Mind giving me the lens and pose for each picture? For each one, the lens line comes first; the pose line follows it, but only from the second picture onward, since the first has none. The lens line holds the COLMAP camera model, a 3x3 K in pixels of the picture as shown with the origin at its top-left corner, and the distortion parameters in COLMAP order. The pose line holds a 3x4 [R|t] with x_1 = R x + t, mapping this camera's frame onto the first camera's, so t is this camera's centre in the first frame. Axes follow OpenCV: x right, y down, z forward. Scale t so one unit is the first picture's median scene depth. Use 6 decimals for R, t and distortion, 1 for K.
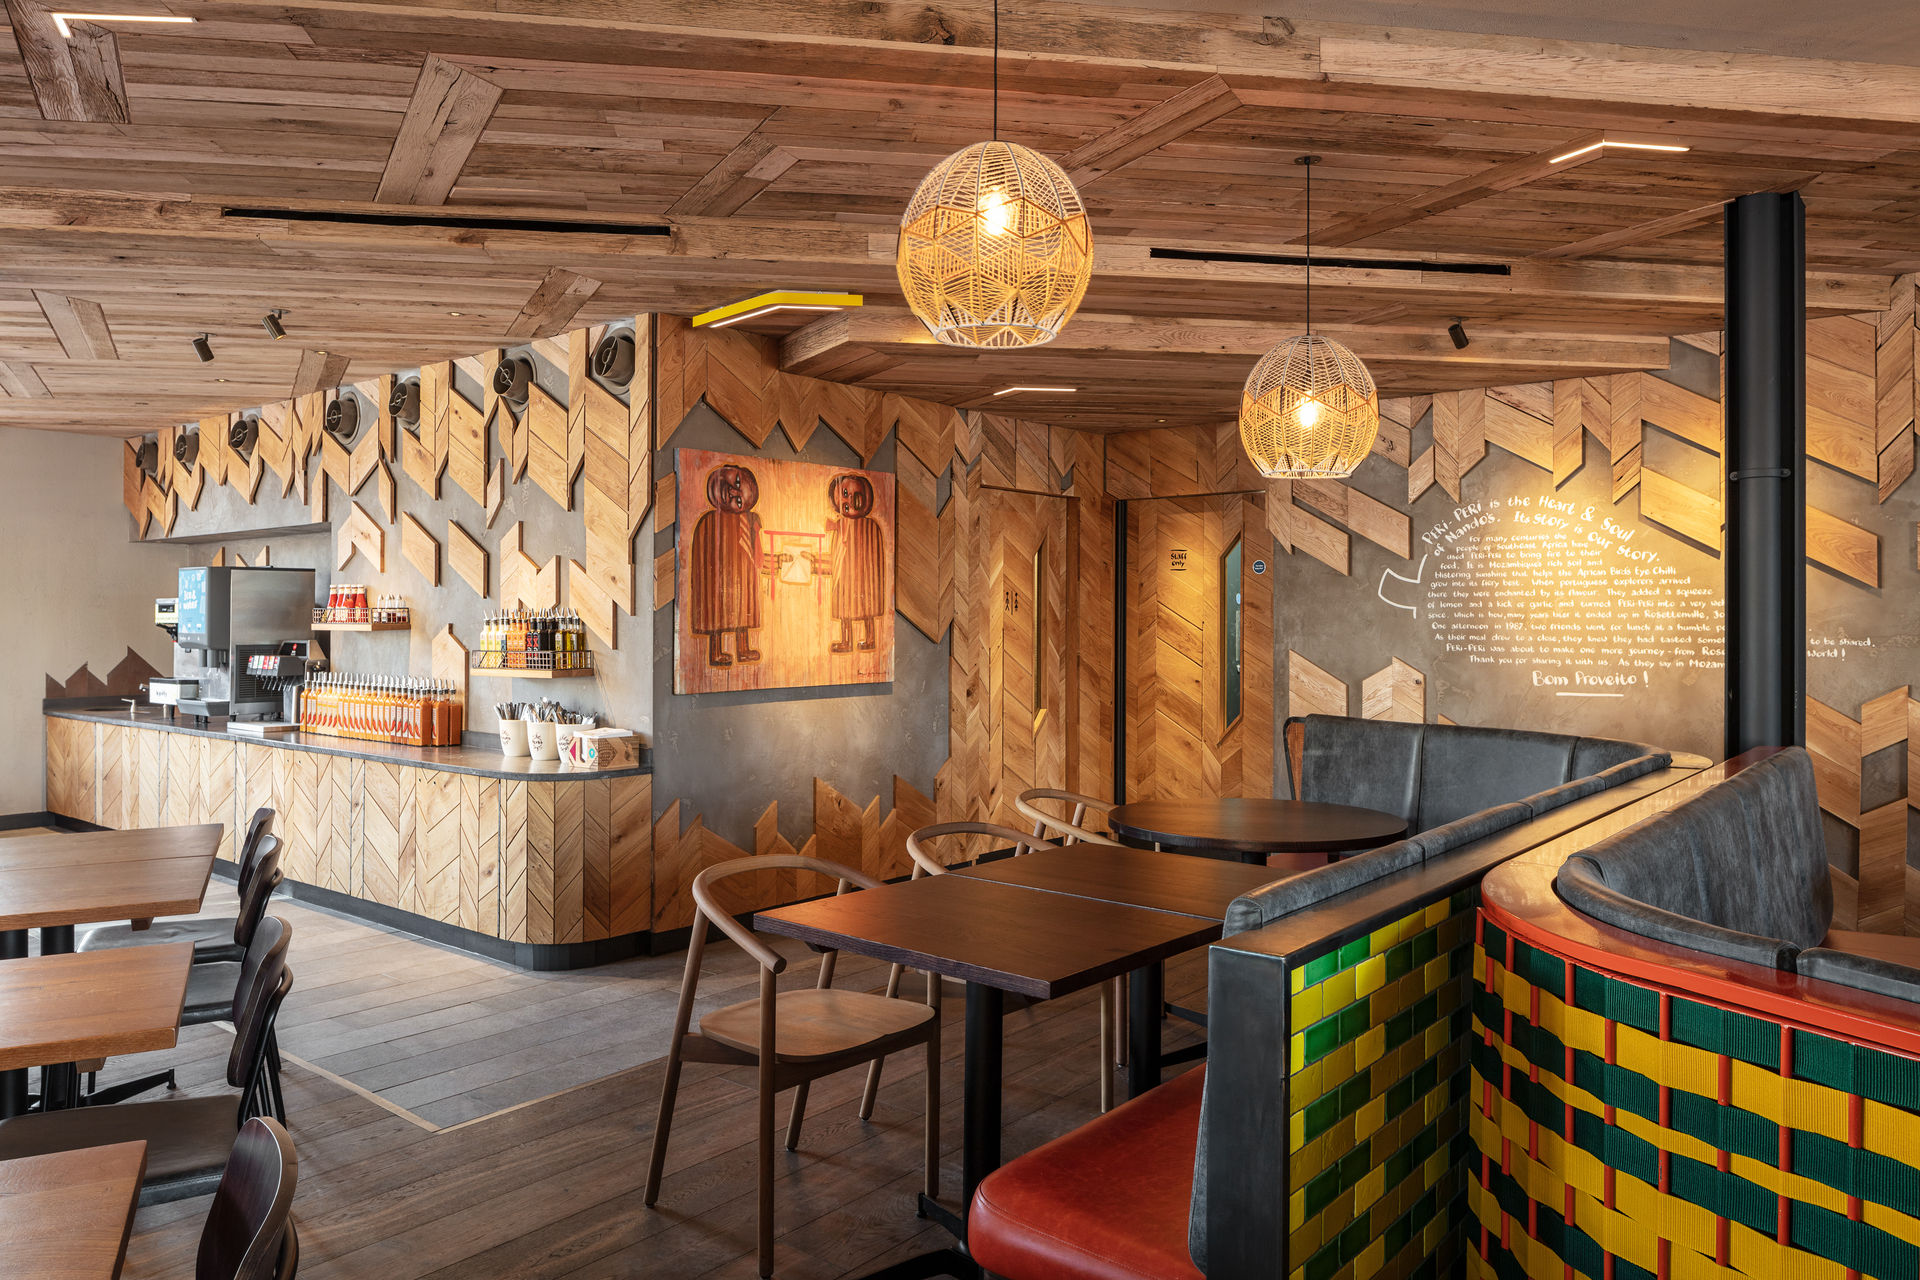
lens RADIAL K [[1330.5, 0, 960.0], [0, 1330.5, 640.0], [0, 0, 1]] dist [-0.001847, 0.001583]
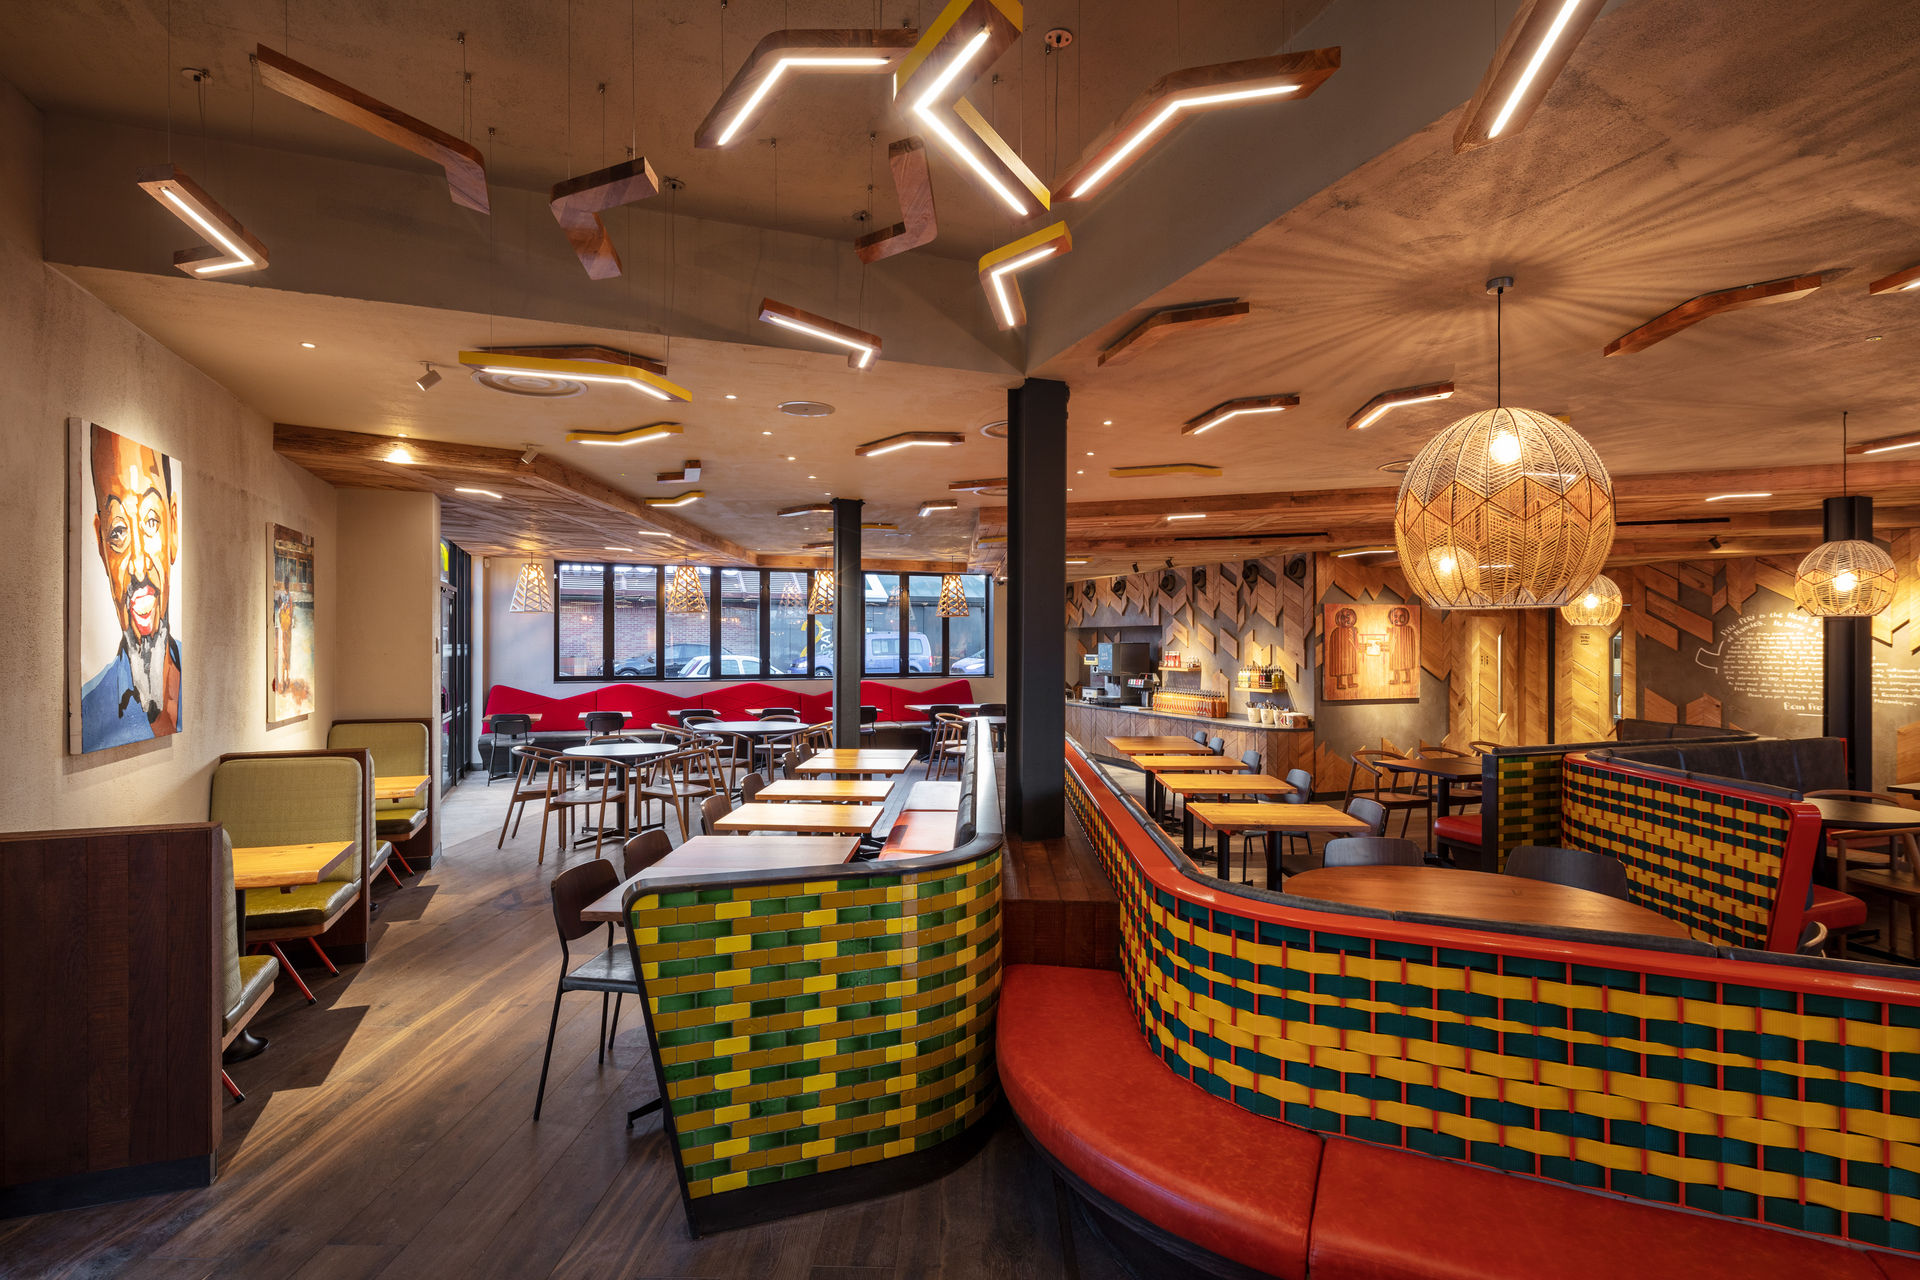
lens RADIAL K [[905.4, 0, 960.0], [0, 905.4, 640.0], [0, 0, 1]] dist [-0.000337, -0.000147]
pose [[0.863270, -0.002261, -0.504738, 0.054583], [-0.010235, 0.999706, -0.021983, -0.025933], [0.504639, 0.024144, 0.862993, -0.750979]]
